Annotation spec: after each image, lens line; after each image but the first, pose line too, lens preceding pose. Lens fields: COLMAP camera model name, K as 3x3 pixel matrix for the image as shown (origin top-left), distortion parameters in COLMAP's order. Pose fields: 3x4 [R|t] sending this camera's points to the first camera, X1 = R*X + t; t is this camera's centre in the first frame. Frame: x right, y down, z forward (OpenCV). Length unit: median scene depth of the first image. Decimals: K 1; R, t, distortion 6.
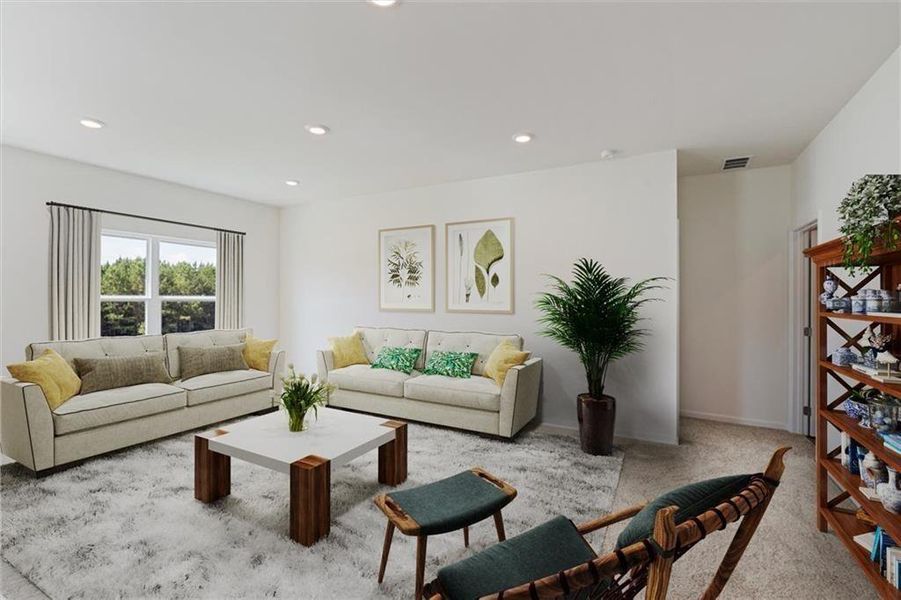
lens RADIAL K [[415.3, 0, 450.5], [0, 415.3, 300.0], [0, 0, 1]] dist [-0.000629, -0.000055]
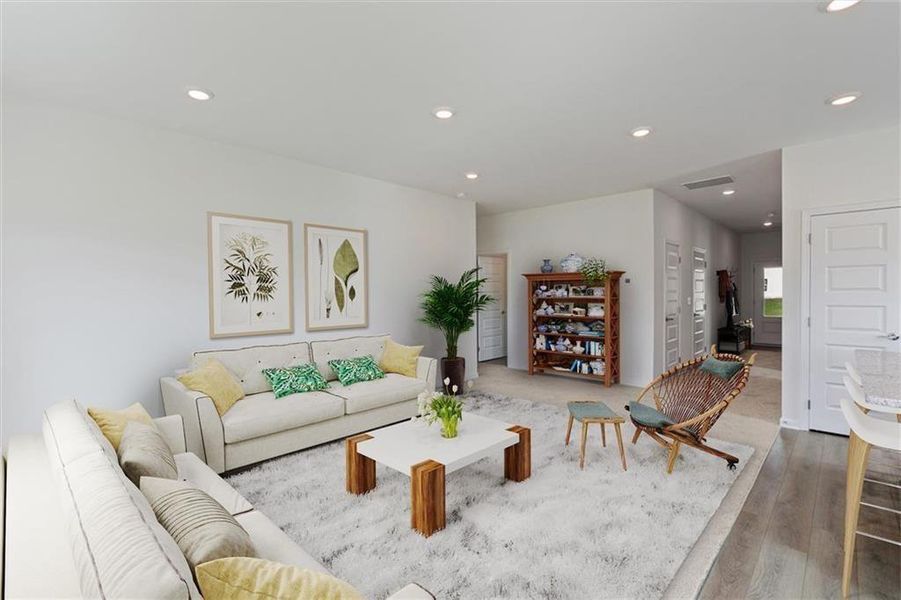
lens RADIAL K [[415.3, 0, 450.5], [0, 415.3, 300.0], [0, 0, 1]] dist [-0.000629, -0.000055]
pose [[0.265257, -0.012857, 0.964092, -0.737340], [0.020588, 0.999759, 0.007668, -0.033952], [-0.963958, 0.017815, 0.265458, 0.517230]]
